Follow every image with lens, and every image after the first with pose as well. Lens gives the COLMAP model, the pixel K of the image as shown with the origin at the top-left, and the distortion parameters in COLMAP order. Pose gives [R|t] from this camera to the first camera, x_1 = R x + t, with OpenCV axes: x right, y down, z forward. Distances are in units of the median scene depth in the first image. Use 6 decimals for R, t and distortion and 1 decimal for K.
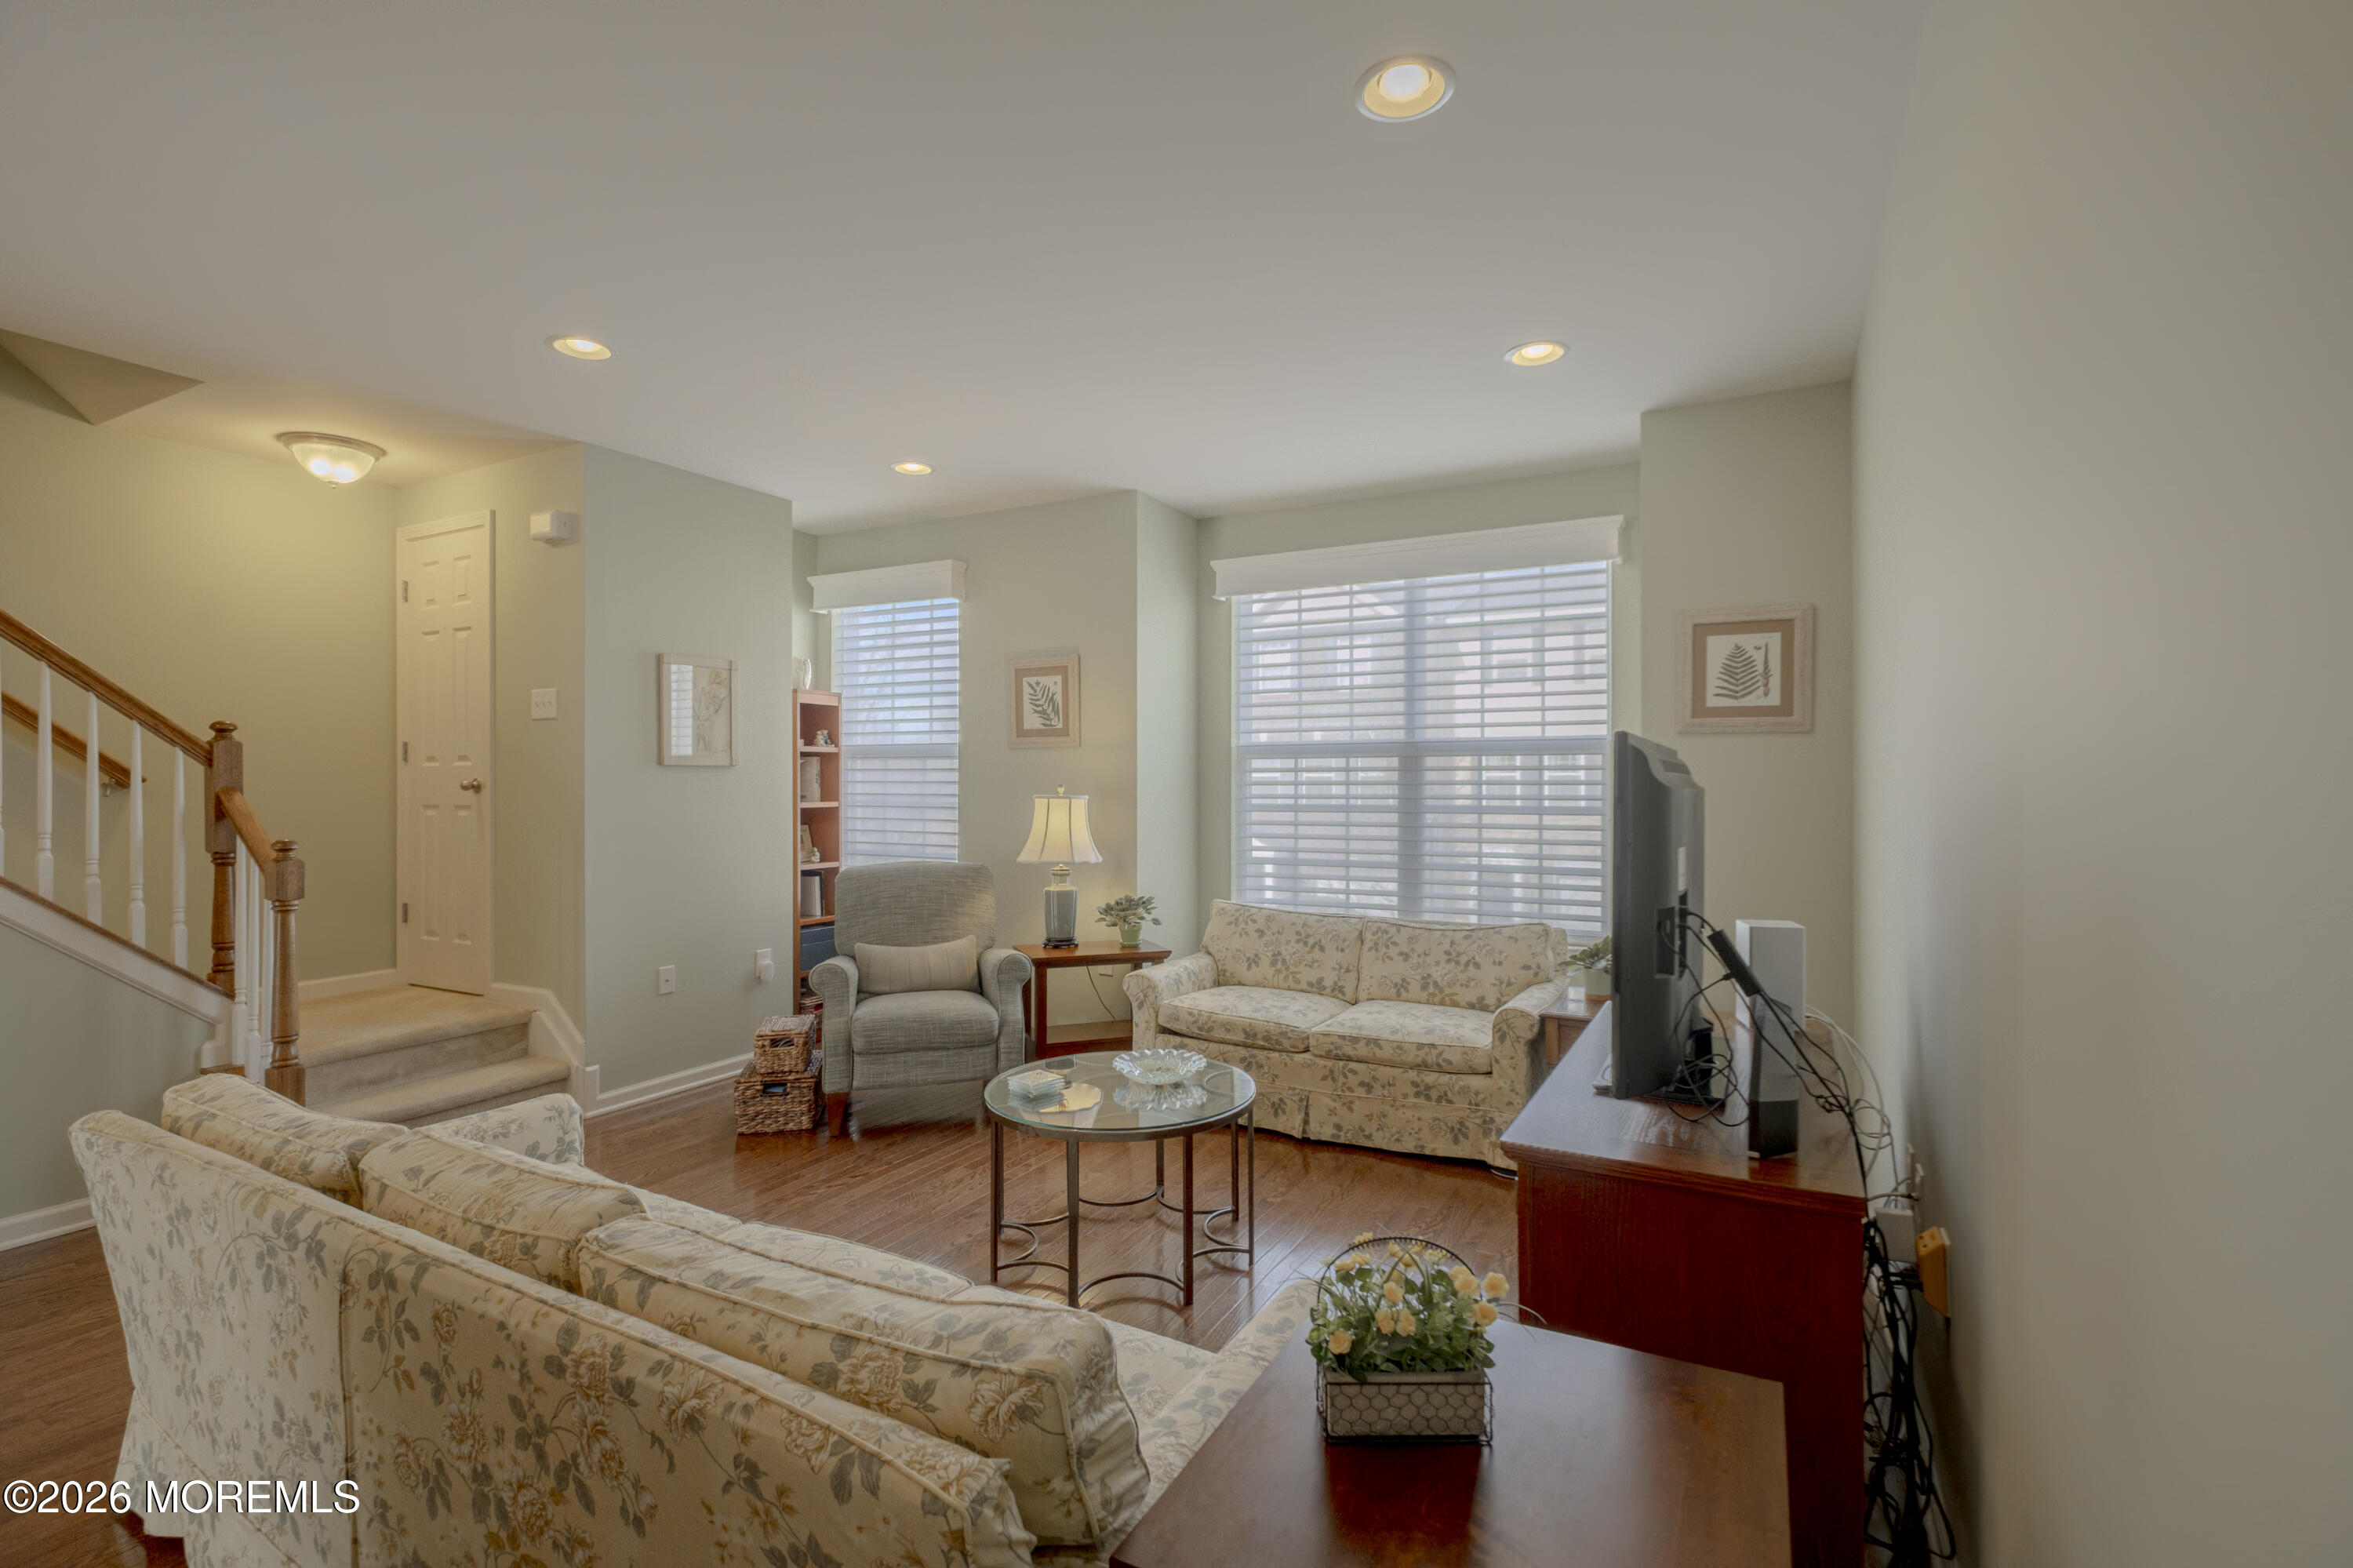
lens RADIAL K [[1067.4, 0, 1155.1], [0, 1067.4, 781.3], [0, 0, 1]] dist [0.002222, -0.000396]
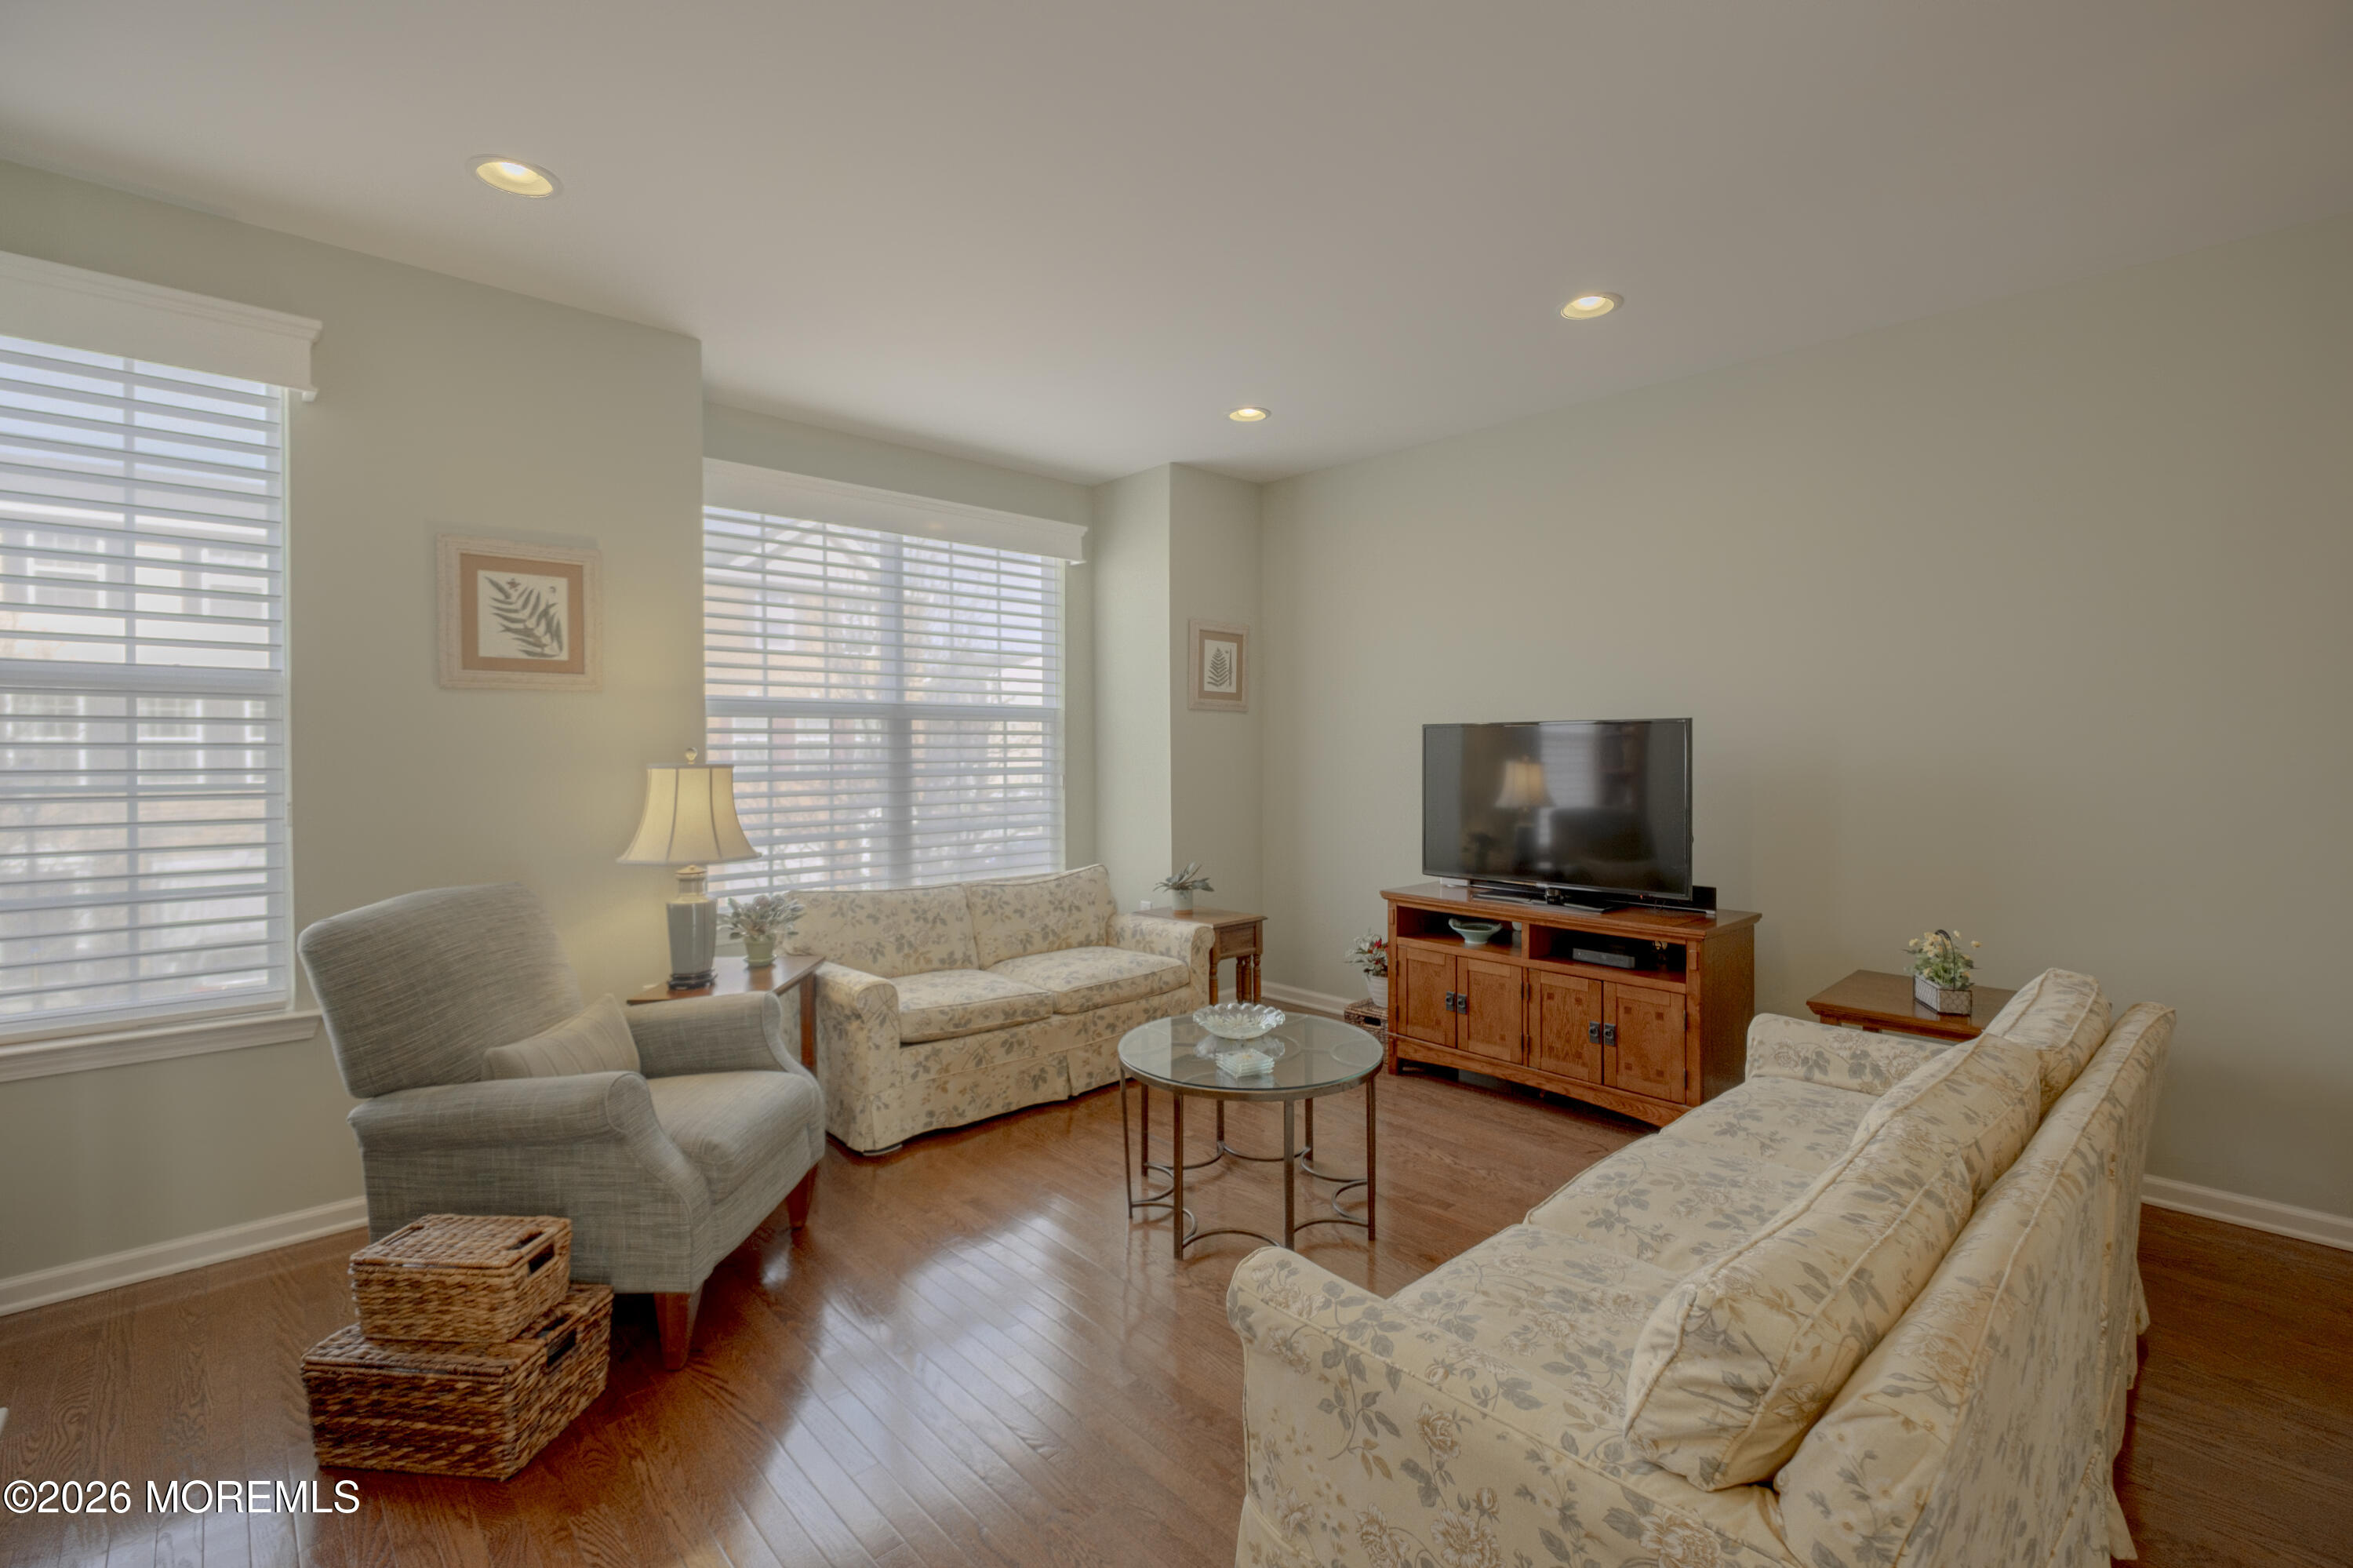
lens RADIAL K [[1067.4, 0, 1174.5], [0, 1067.4, 769.6], [0, 0, 1]] dist [0.002222, -0.000396]
pose [[0.298469, -0.018584, 0.954238, -0.668358], [0.001758, 0.999819, 0.018921, 0.004826], [-0.954418, -0.003969, 0.298448, 0.514495]]
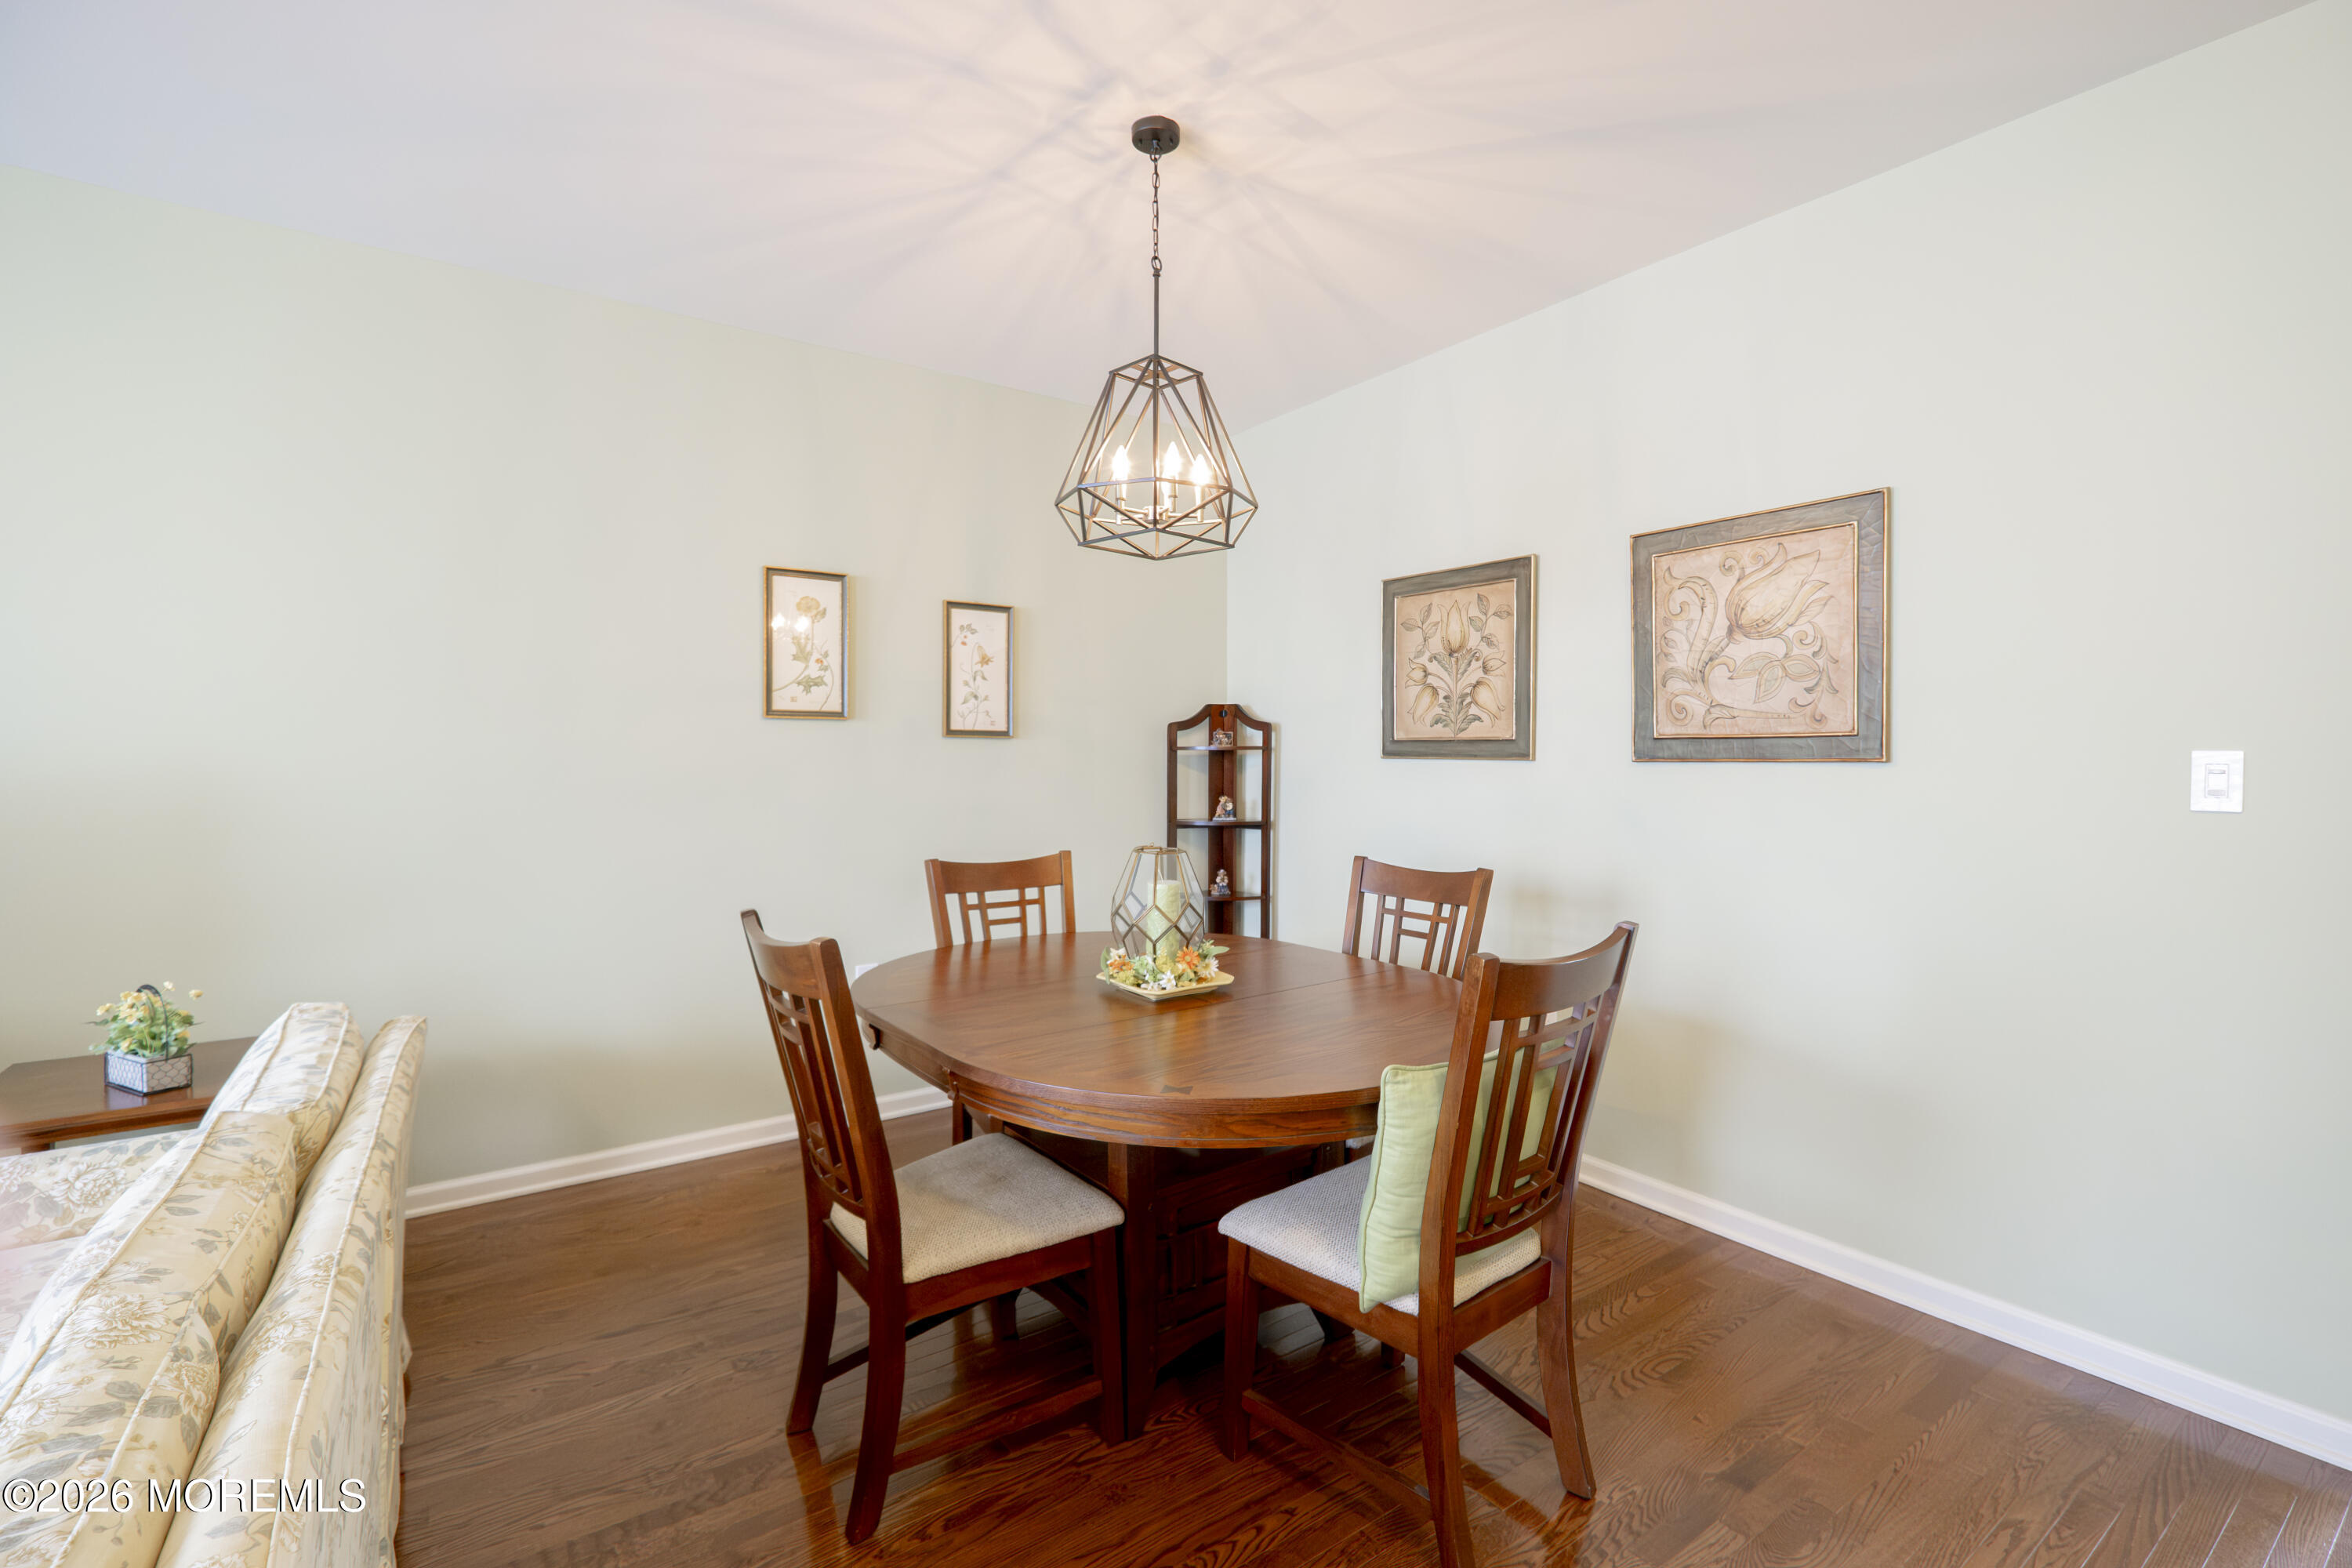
lens RADIAL K [[1066.9, 0, 1198.6], [0, 1066.9, 778.4], [0, 0, 1]] dist [0.002222, -0.000396]
pose [[-0.893888, -0.004007, 0.448271, -0.523009], [0.005961, 0.999765, 0.020822, 0.016278], [-0.448250, 0.021285, -0.893655, 0.471018]]
